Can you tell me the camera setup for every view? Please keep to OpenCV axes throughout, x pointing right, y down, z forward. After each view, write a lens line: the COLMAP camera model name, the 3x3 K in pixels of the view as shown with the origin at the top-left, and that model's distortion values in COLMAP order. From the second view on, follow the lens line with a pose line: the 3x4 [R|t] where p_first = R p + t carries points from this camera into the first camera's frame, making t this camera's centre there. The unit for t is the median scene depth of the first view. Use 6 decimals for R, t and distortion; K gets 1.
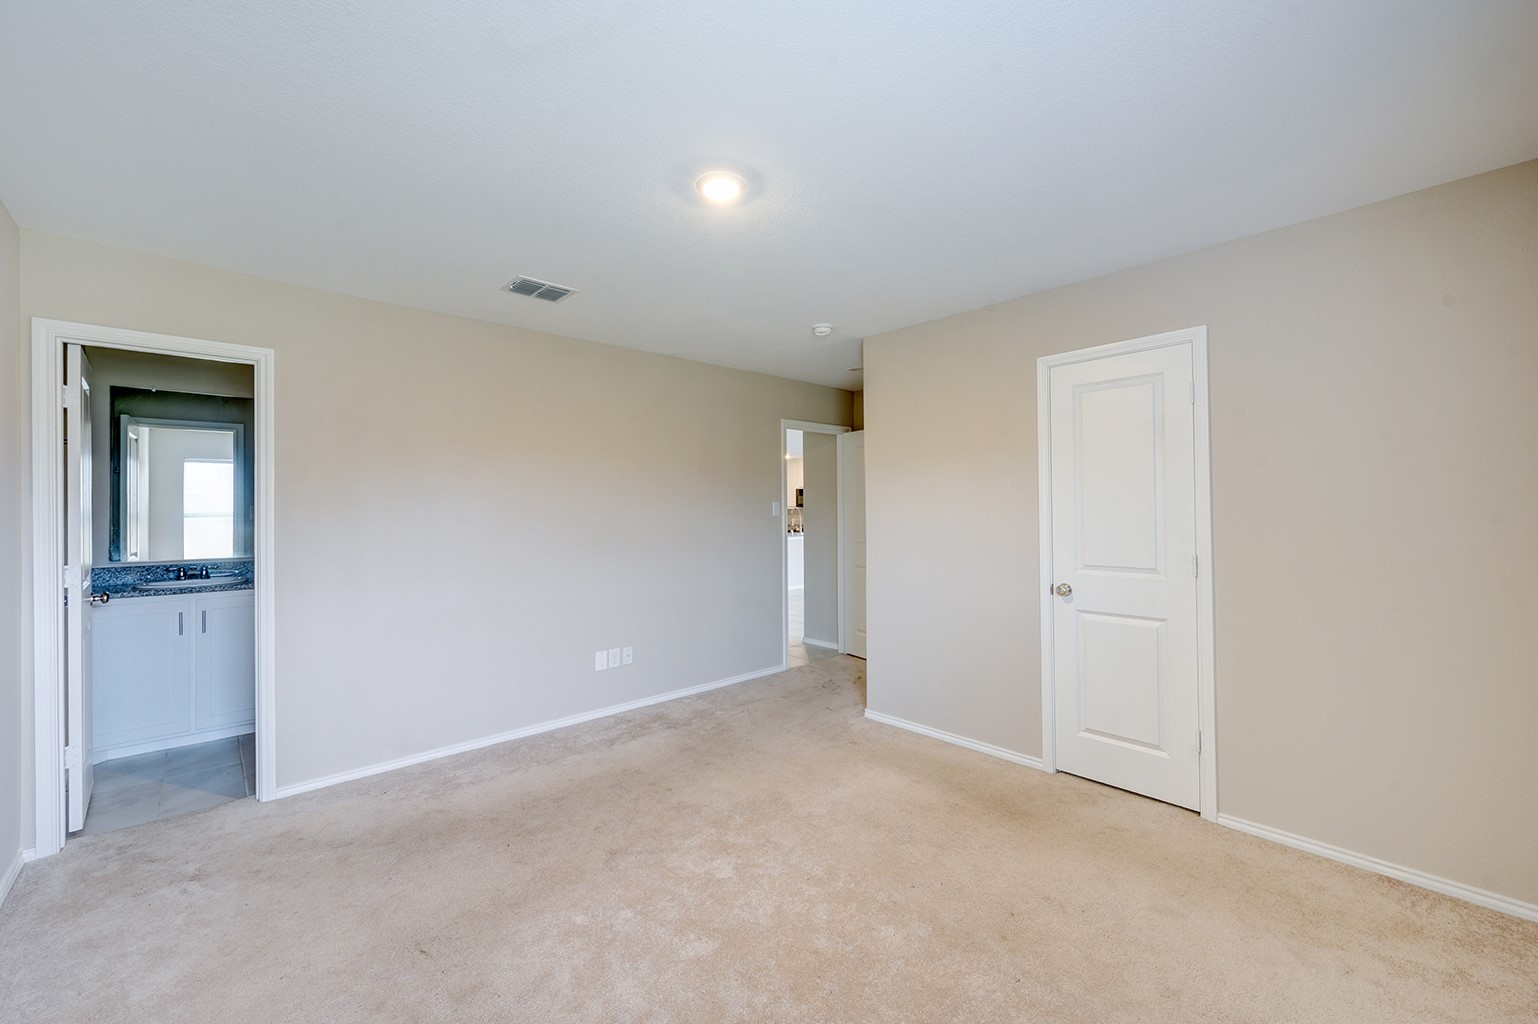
lens RADIAL K [[614.7, 0, 776.0], [0, 614.7, 514.5], [0, 0, 1]] dist [-0.001384, -0.000295]
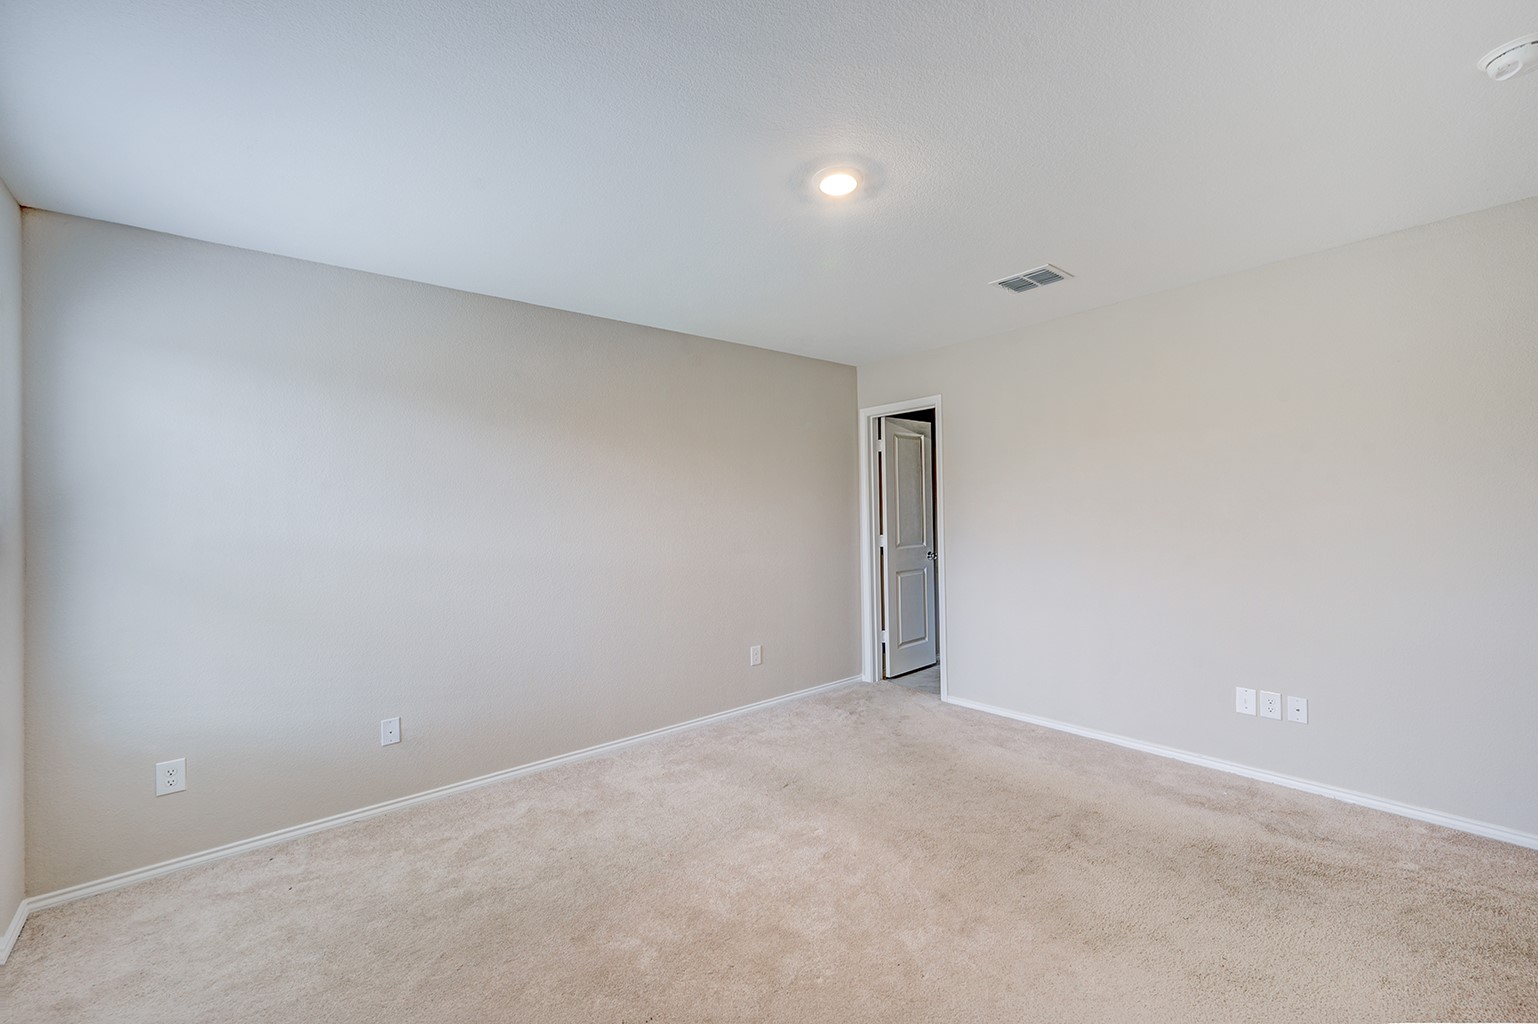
lens RADIAL K [[614.7, 0, 775.9], [0, 614.7, 505.6], [0, 0, 1]] dist [-0.001384, -0.000295]
pose [[-0.009838, 0.009504, -0.999906, 0.506716], [0.019635, 0.999764, 0.009309, -0.016727], [0.999759, -0.019542, -0.010022, 0.493682]]
